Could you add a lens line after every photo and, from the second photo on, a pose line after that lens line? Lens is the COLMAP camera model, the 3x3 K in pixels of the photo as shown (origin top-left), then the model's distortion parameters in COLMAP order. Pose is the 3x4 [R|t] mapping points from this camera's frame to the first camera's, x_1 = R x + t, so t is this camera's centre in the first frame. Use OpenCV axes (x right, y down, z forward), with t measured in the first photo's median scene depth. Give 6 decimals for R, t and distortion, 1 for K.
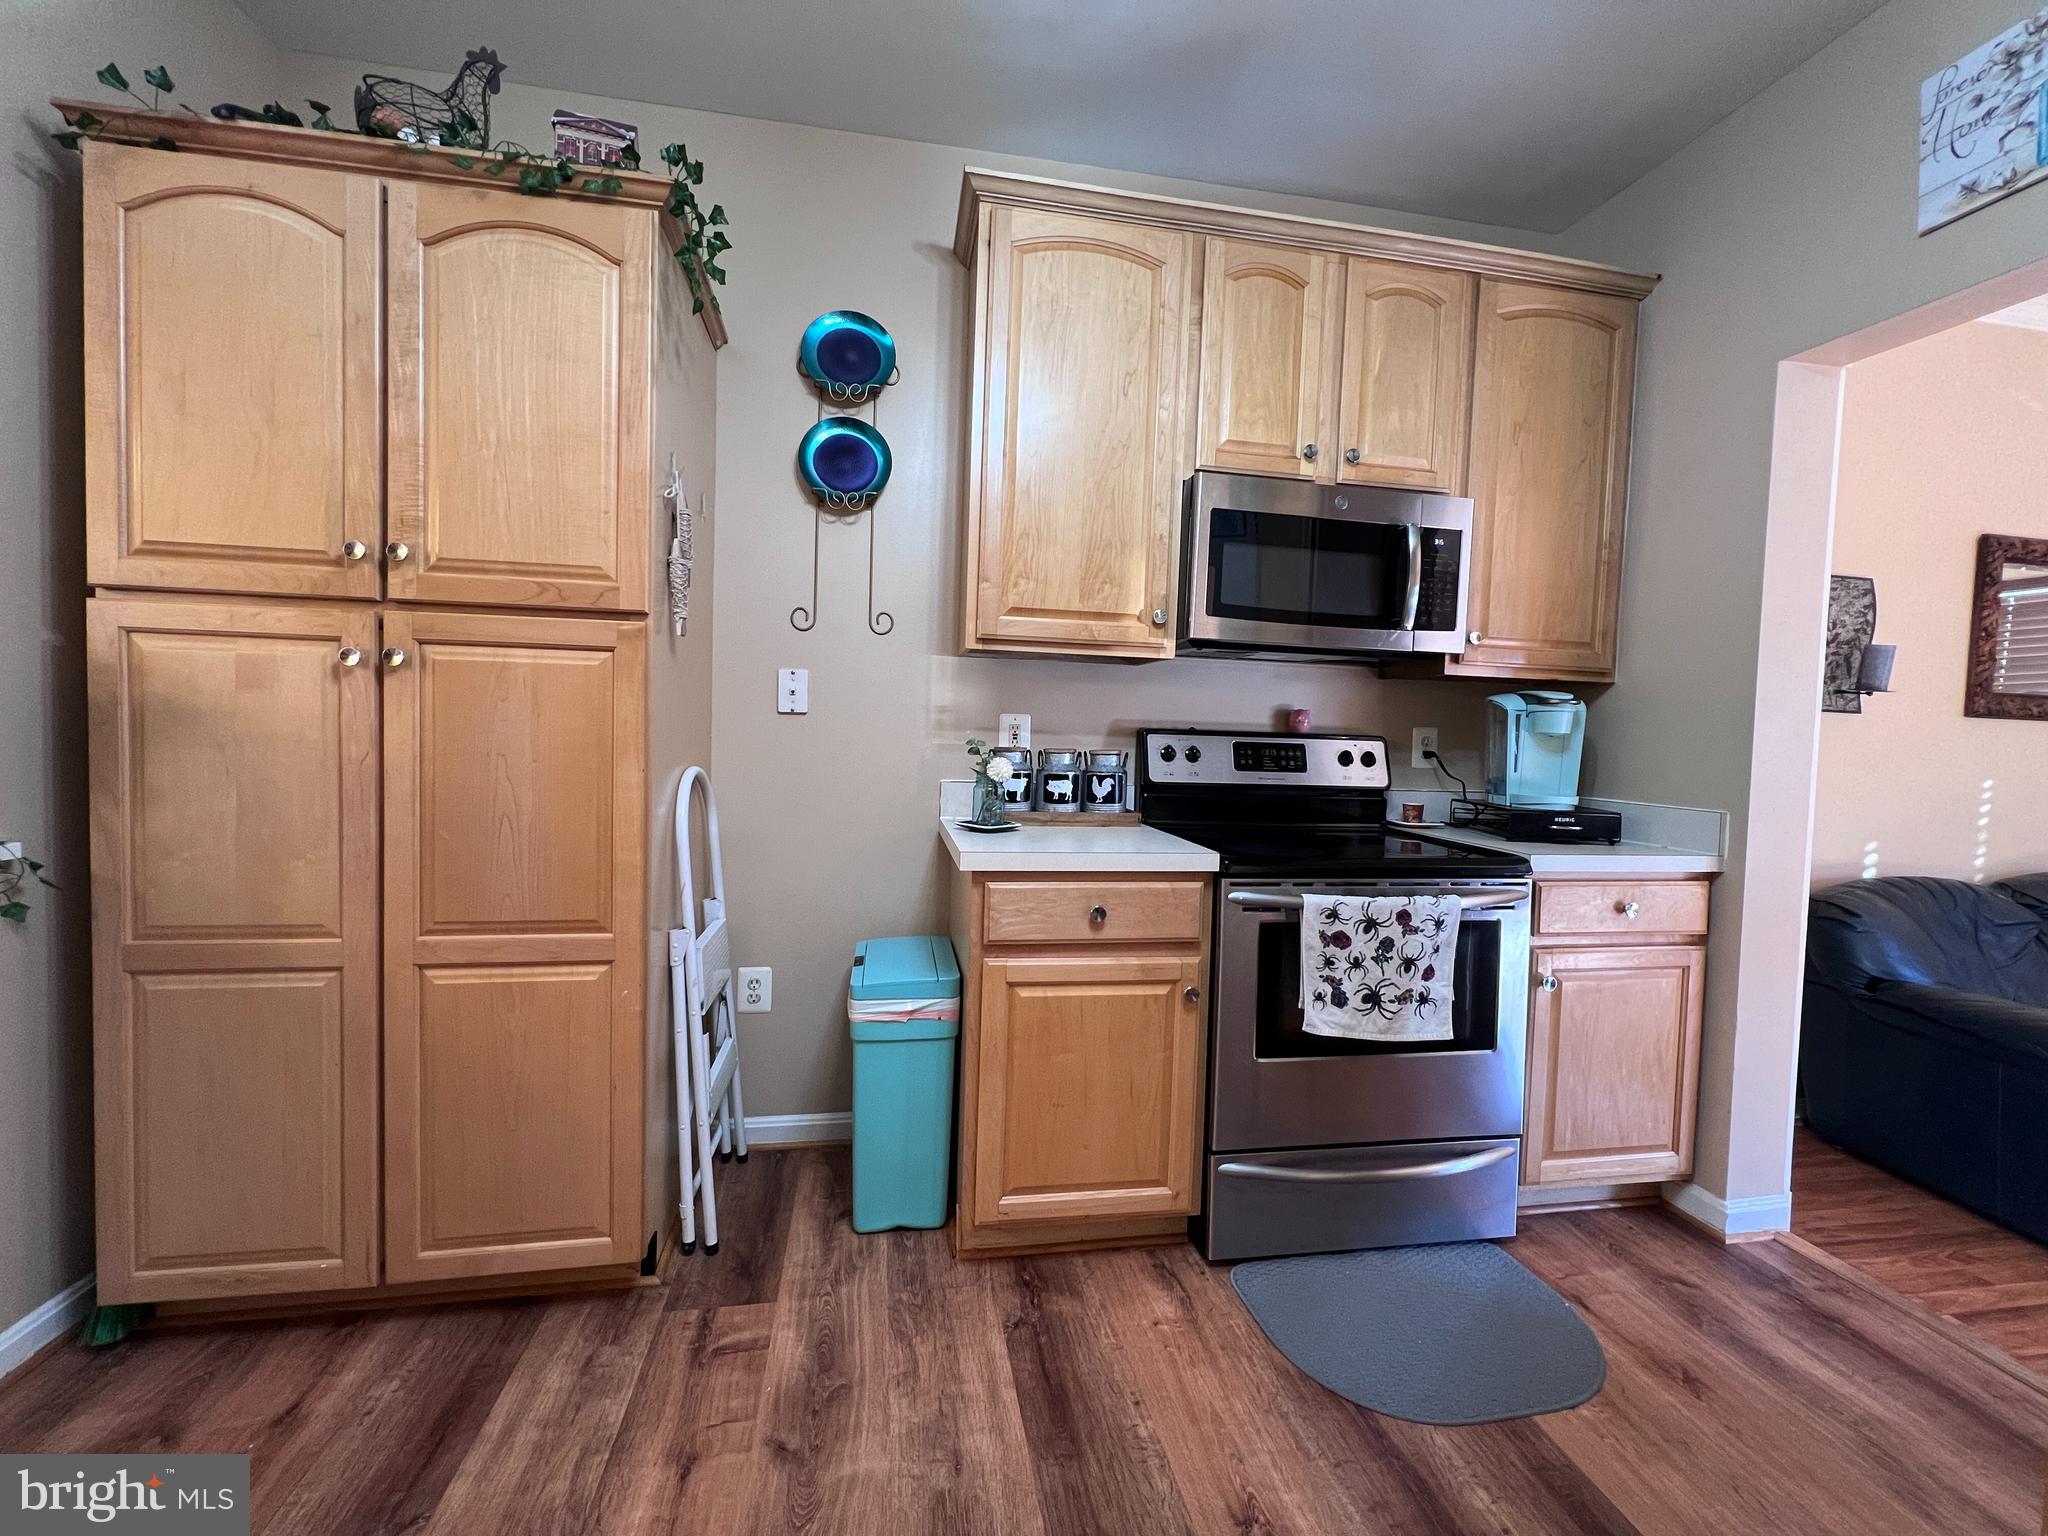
lens RADIAL K [[821.0, 0, 1020.0], [0, 821.0, 758.9], [0, 0, 1]] dist [0.000166, -0.000654]
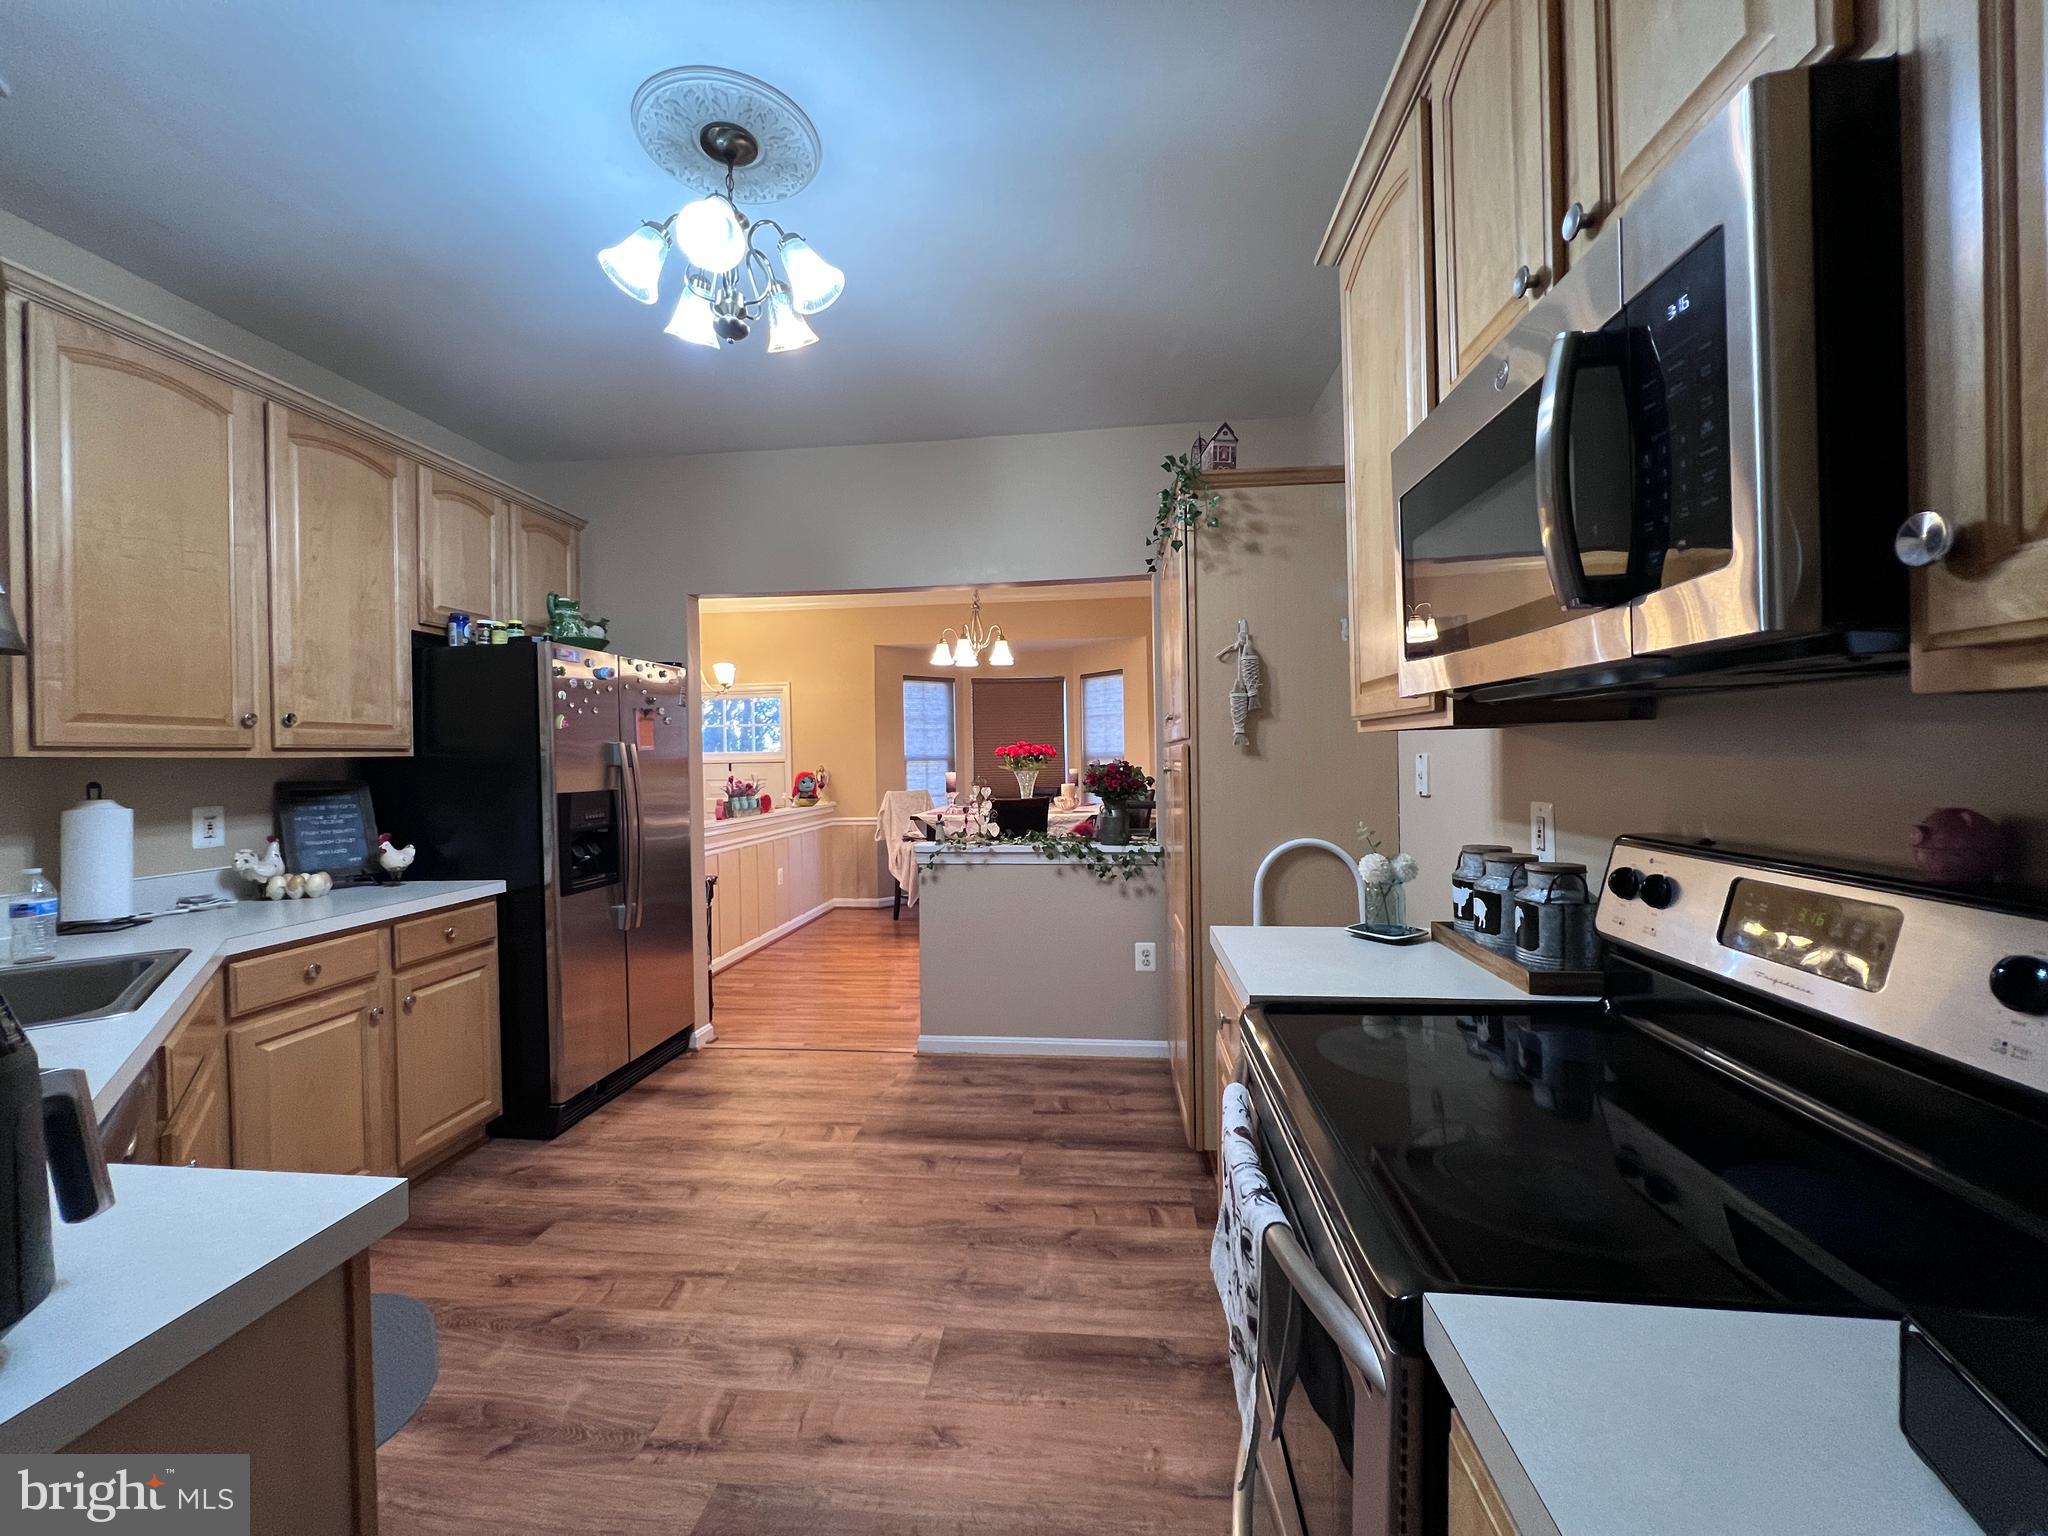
lens RADIAL K [[821.0, 0, 1020.0], [0, 821.0, 758.9], [0, 0, 1]] dist [0.000166, -0.000654]
pose [[-0.274807, -0.025133, -0.961171, 1.034036], [-0.028832, 0.999424, -0.017890, -0.085473], [0.961067, 0.022796, -0.275373, 0.984468]]
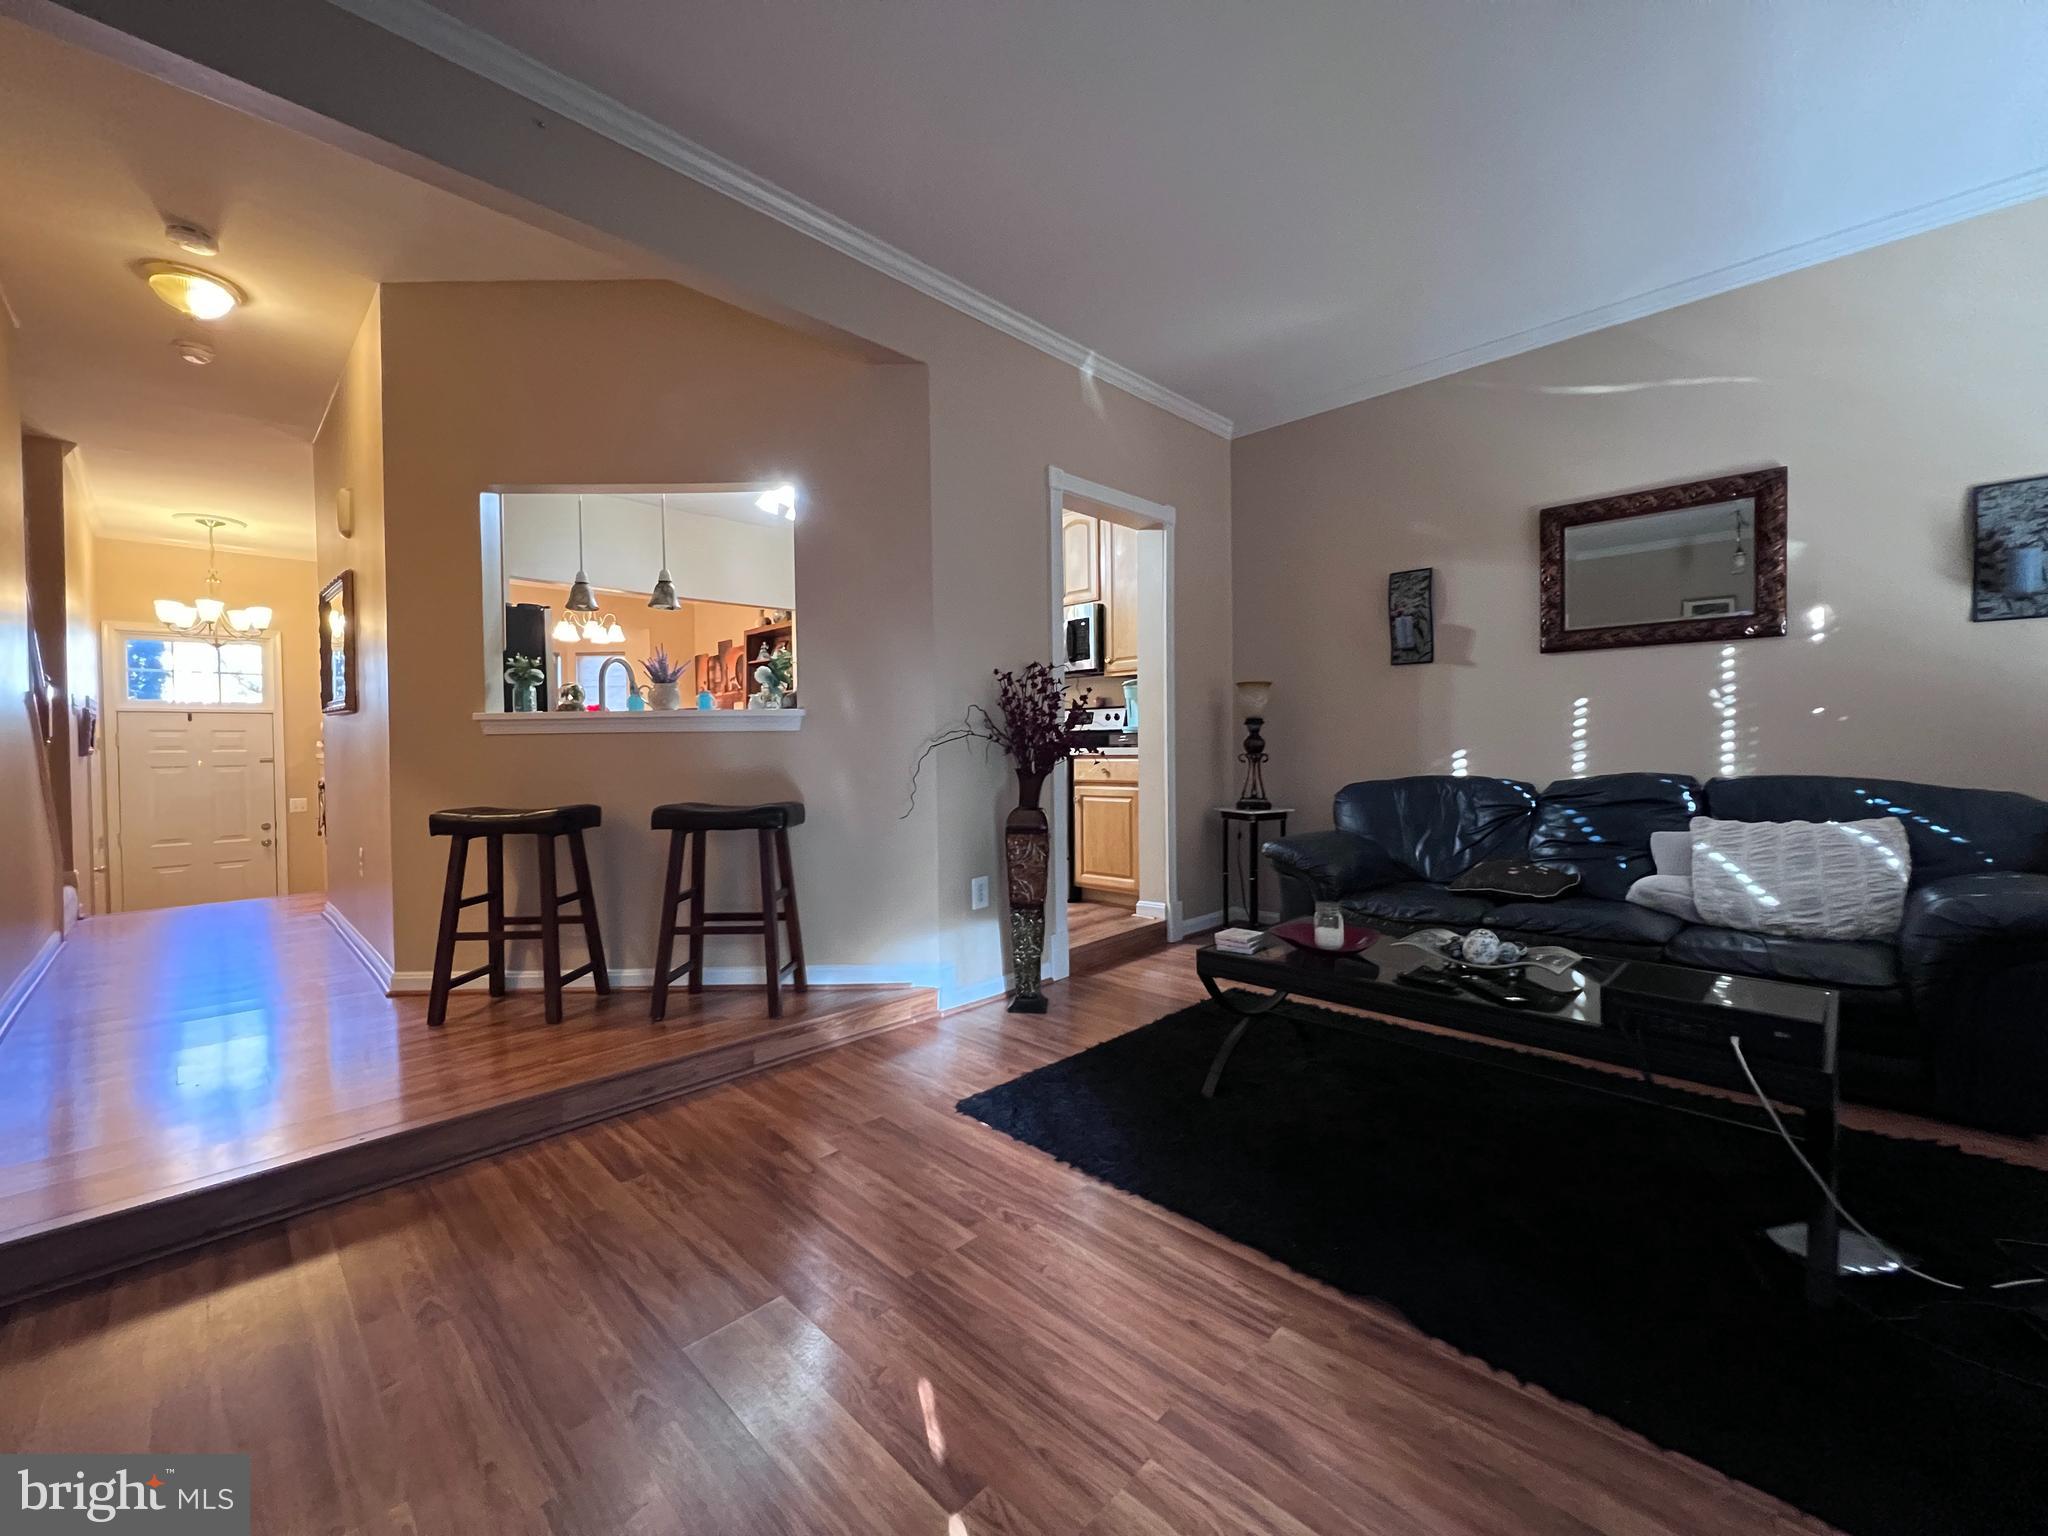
lens RADIAL K [[819.4, 0, 1022.2], [0, 819.4, 758.9], [0, 0, 1]] dist [-0.000256, 0.000044]
pose [[0.586528, -0.030701, -0.809347, 2.739651], [0.004026, 0.999380, -0.034991, 0.251736], [0.809919, 0.017265, 0.586288, -0.645440]]
